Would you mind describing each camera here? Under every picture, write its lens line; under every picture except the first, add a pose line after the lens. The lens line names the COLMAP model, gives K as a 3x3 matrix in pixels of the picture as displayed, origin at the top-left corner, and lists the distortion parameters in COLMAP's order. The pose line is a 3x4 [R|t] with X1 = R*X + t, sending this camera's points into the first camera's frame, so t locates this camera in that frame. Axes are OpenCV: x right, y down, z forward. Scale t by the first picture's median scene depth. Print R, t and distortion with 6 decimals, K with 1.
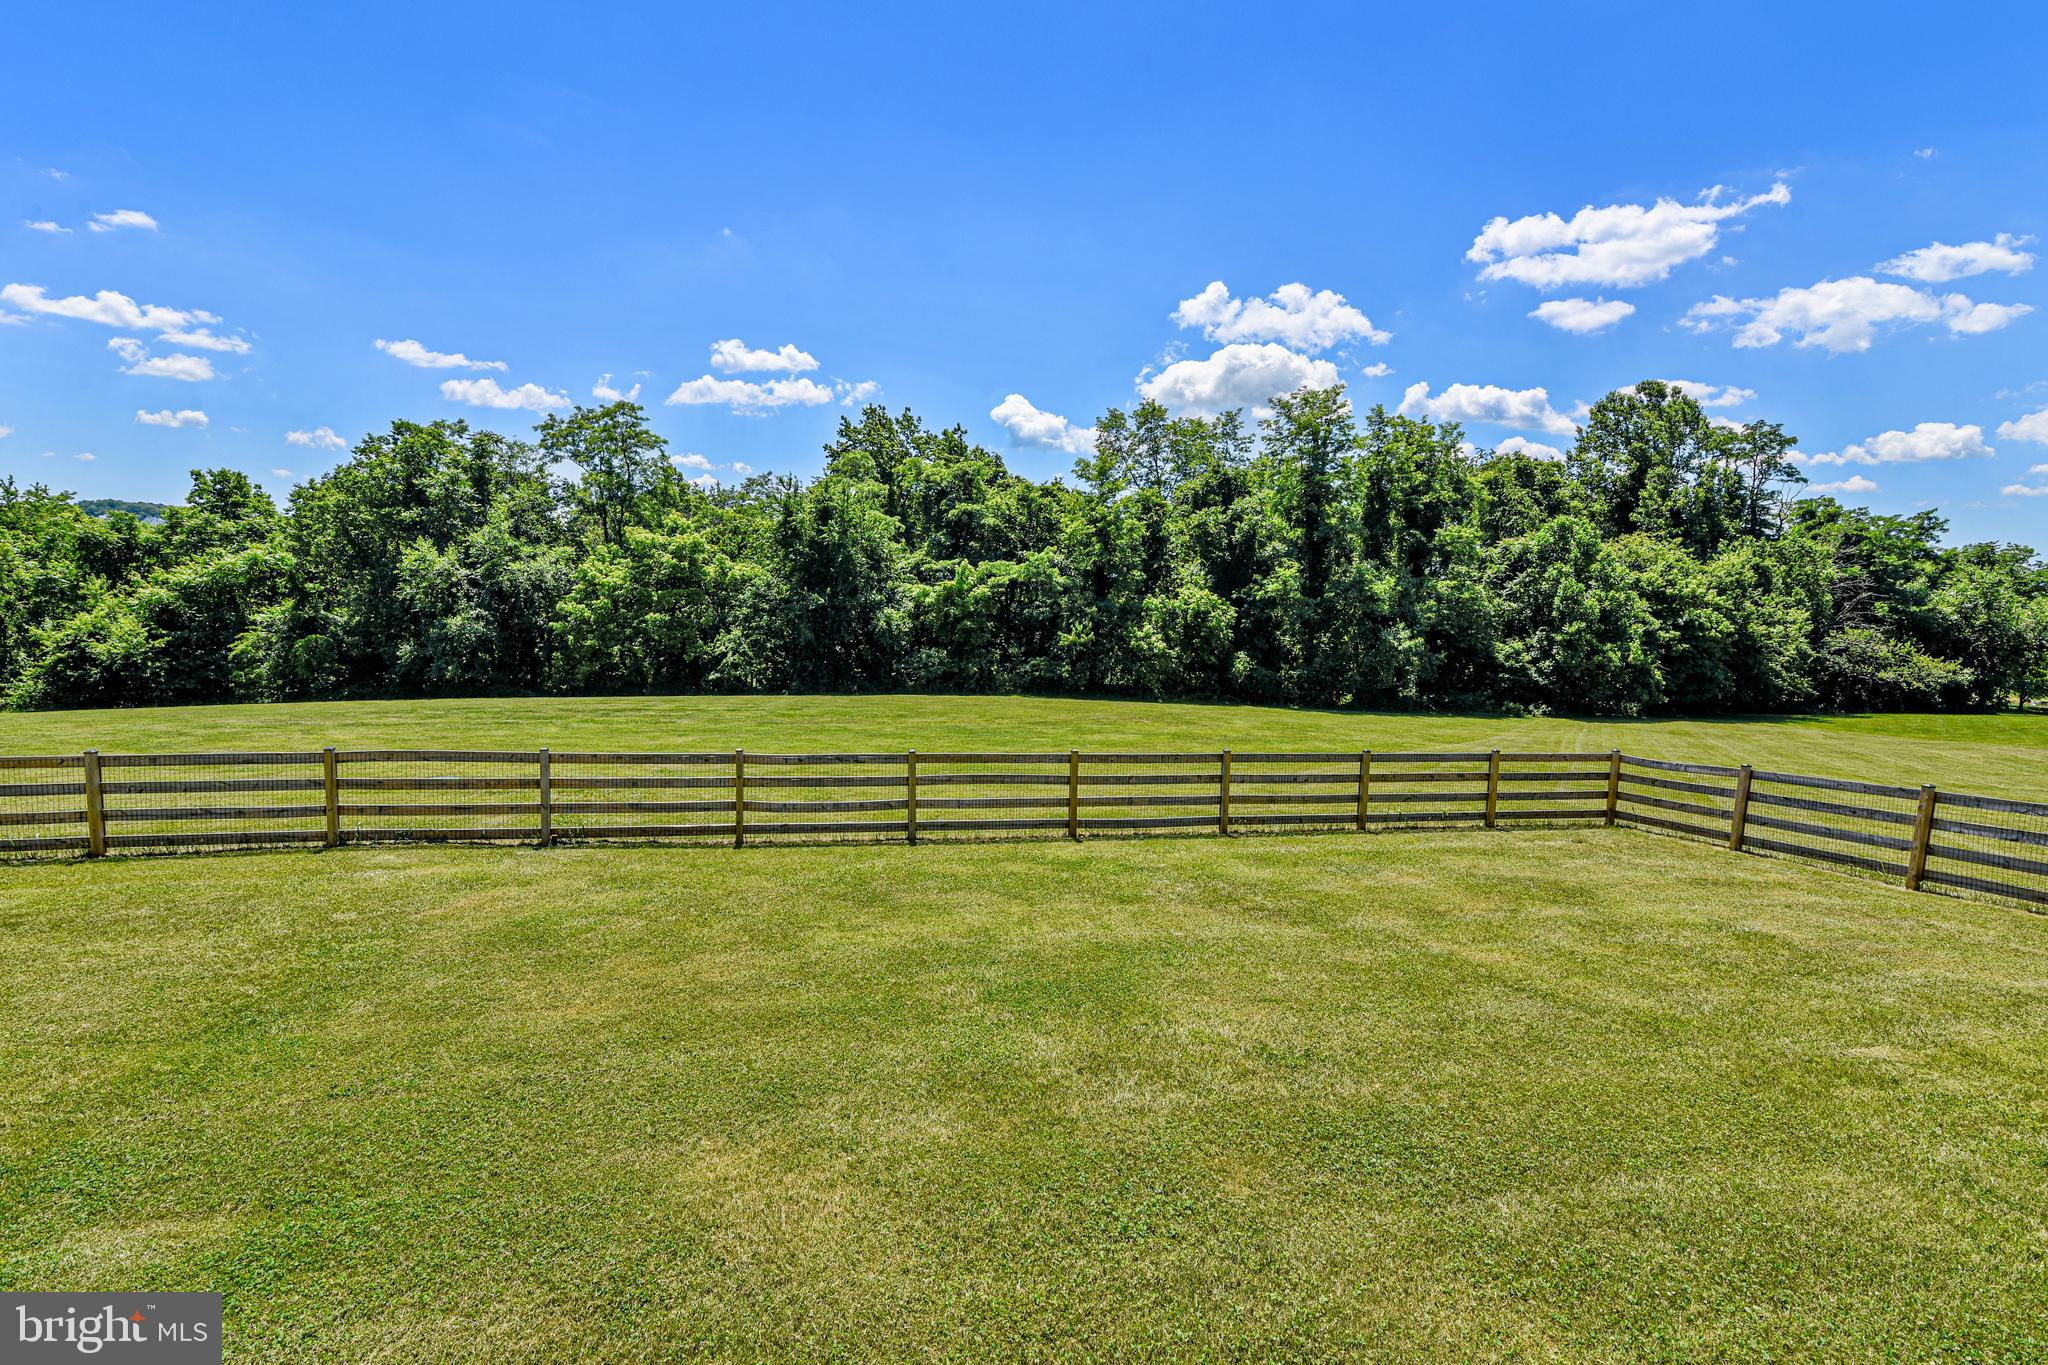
lens RADIAL K [[963.4, 0, 1014.7], [0, 963.4, 686.0], [0, 0, 1]] dist [-0.001029, 0.000621]
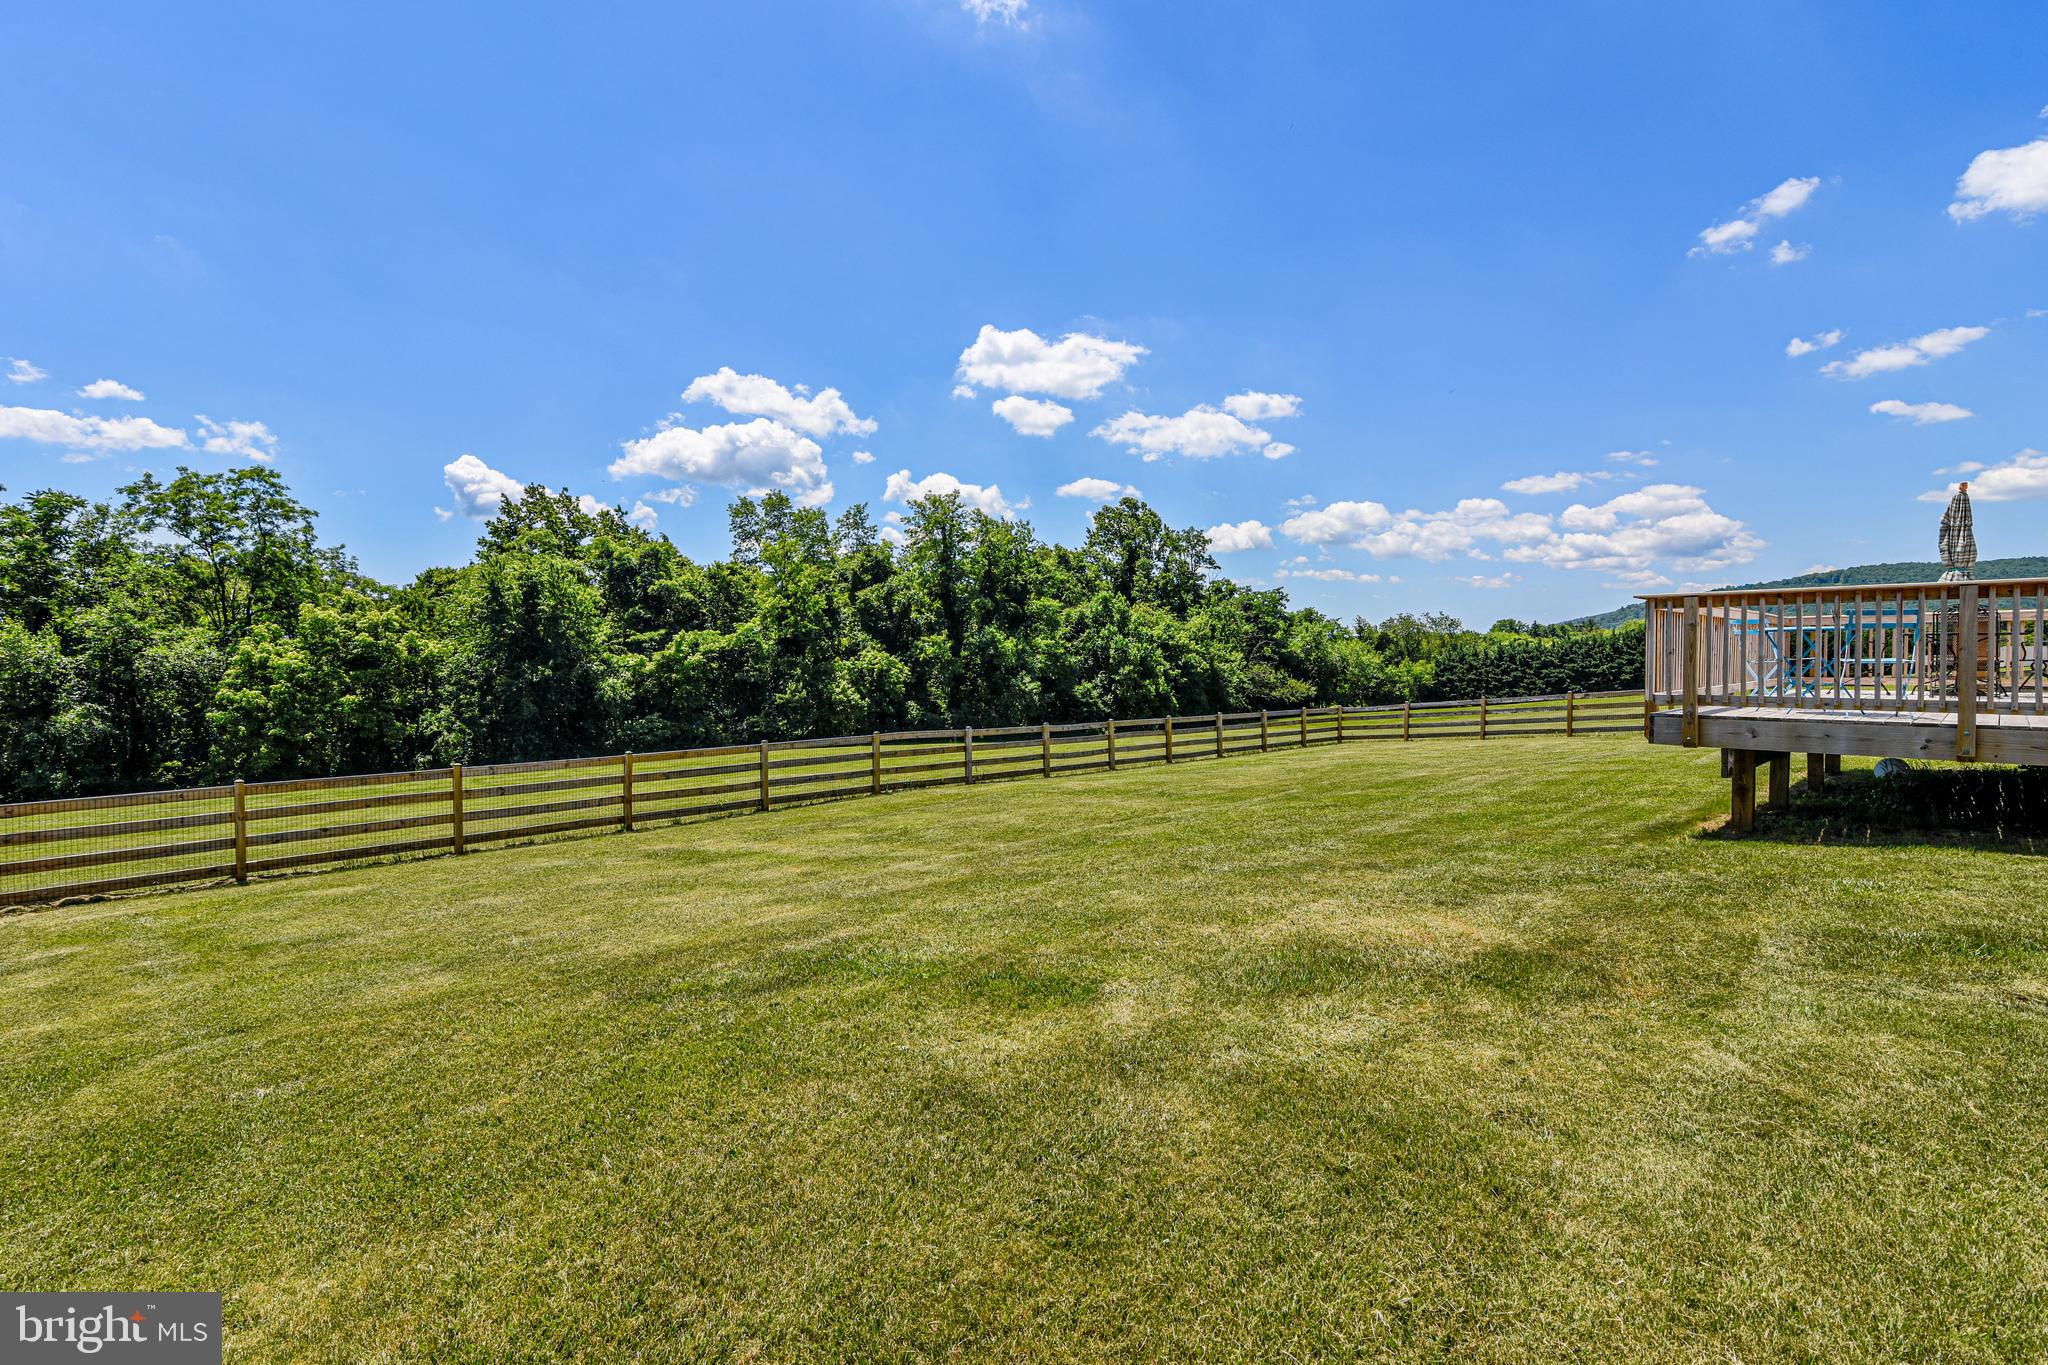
lens RADIAL K [[935.8, 0, 1013.5], [0, 935.8, 684.5], [0, 0, 1]] dist [-0.002211, 0.001207]
pose [[0.861523, -0.051271, 0.505123, -0.245320], [0.089618, 0.994623, -0.051894, 0.016425], [-0.499747, 0.089976, 0.861486, -0.089495]]
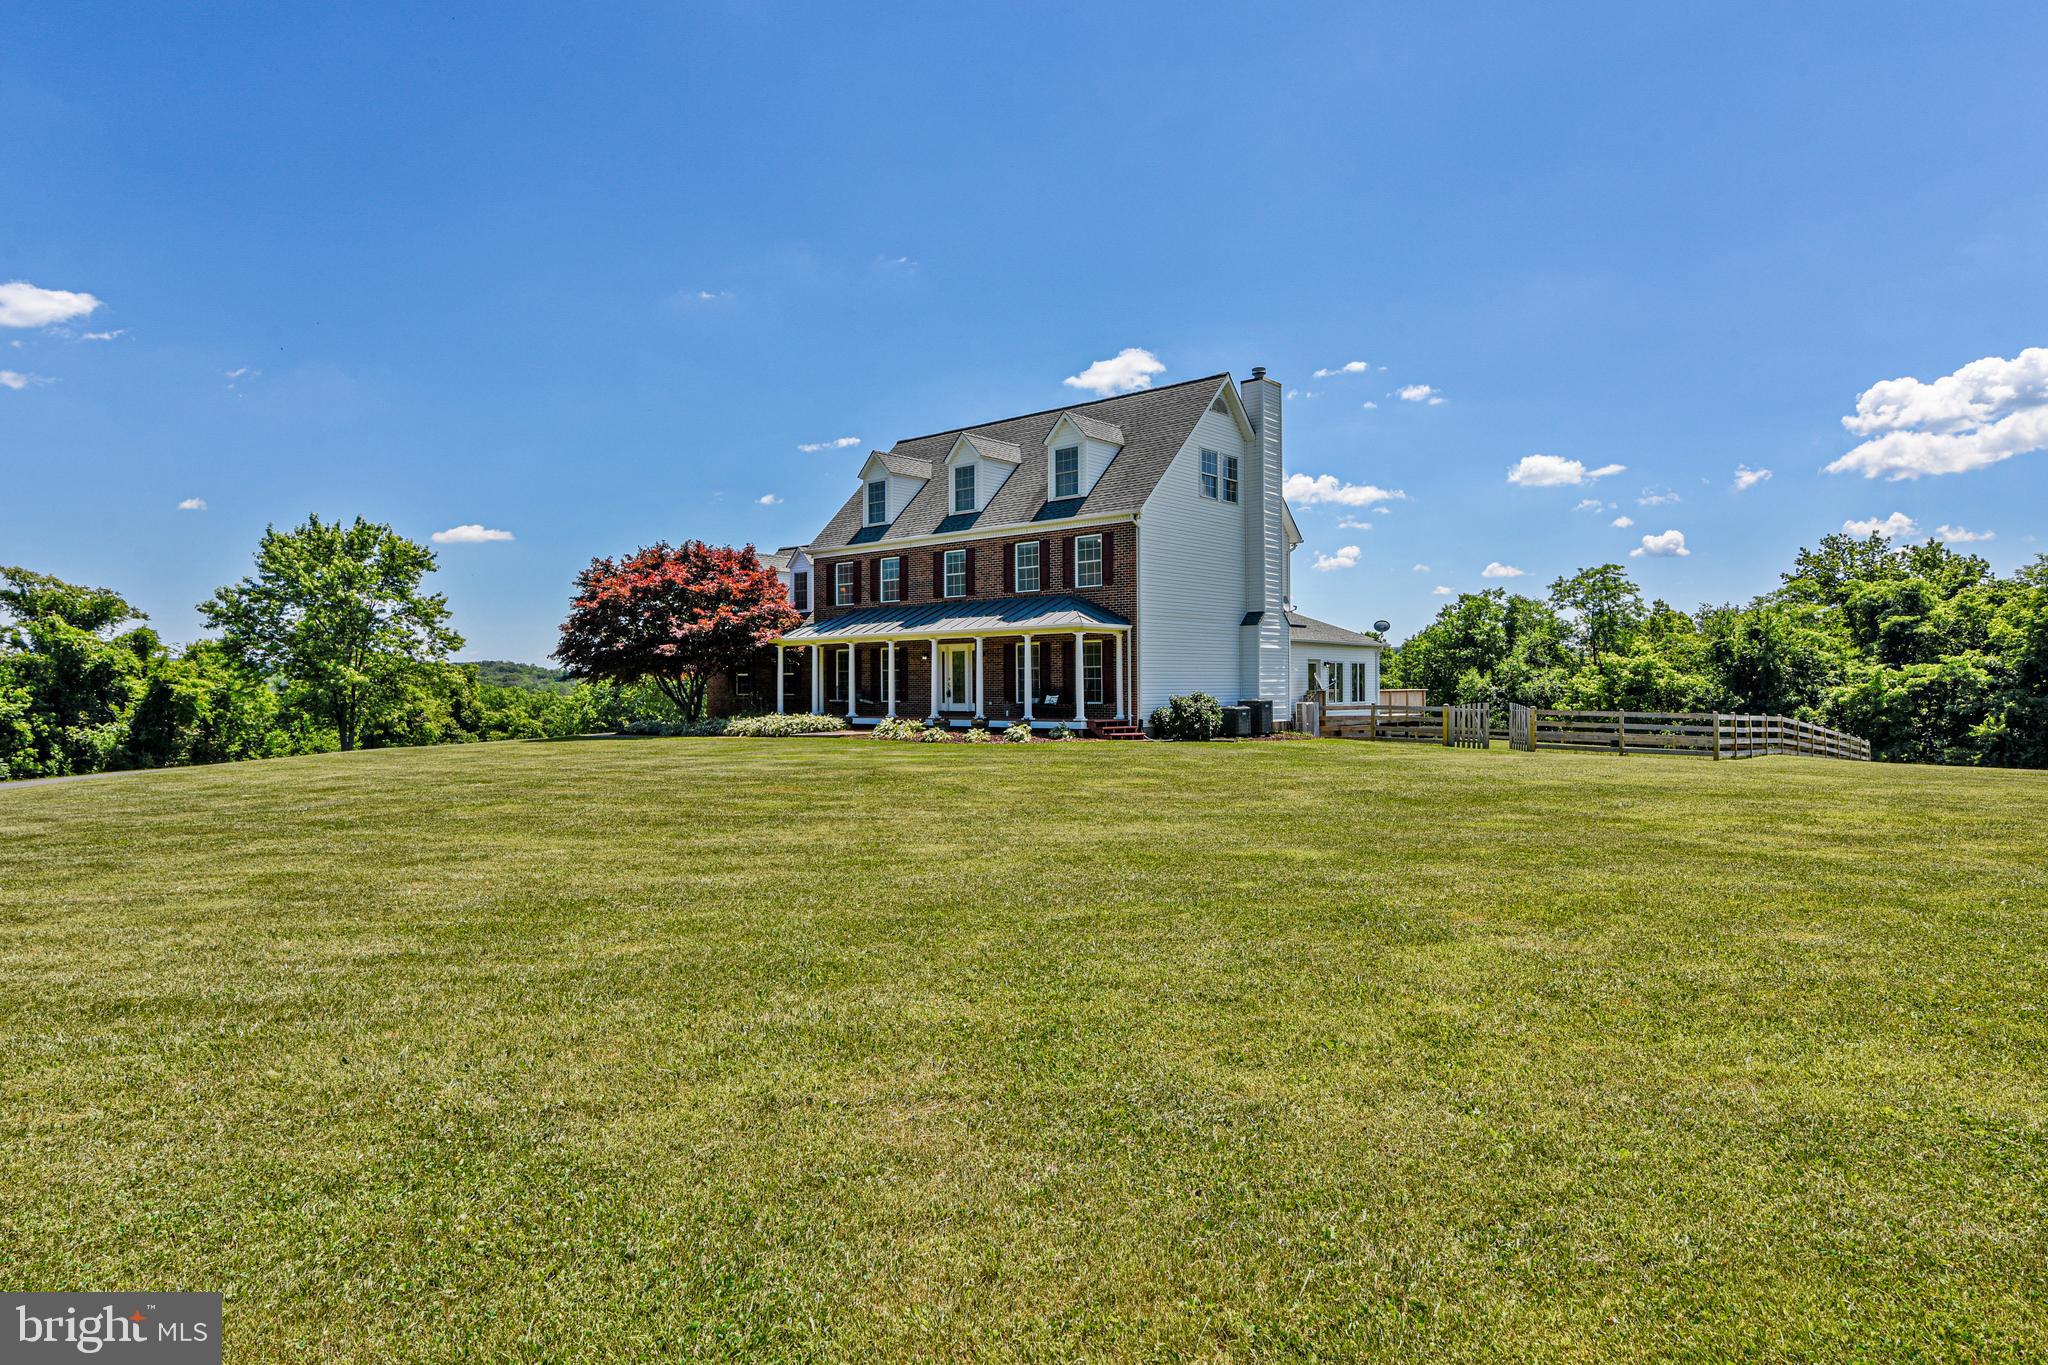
lens RADIAL K [[1167.7, 0, 1030.1], [0, 1167.7, 679.7], [0, 0, 1]] dist [0.001393, 0.001448]
pose [[0.590152, -0.036246, -0.806478, 0.457300], [-0.067512, 0.993276, -0.094044, 0.087065], [0.804464, 0.109947, 0.583737, -0.638706]]
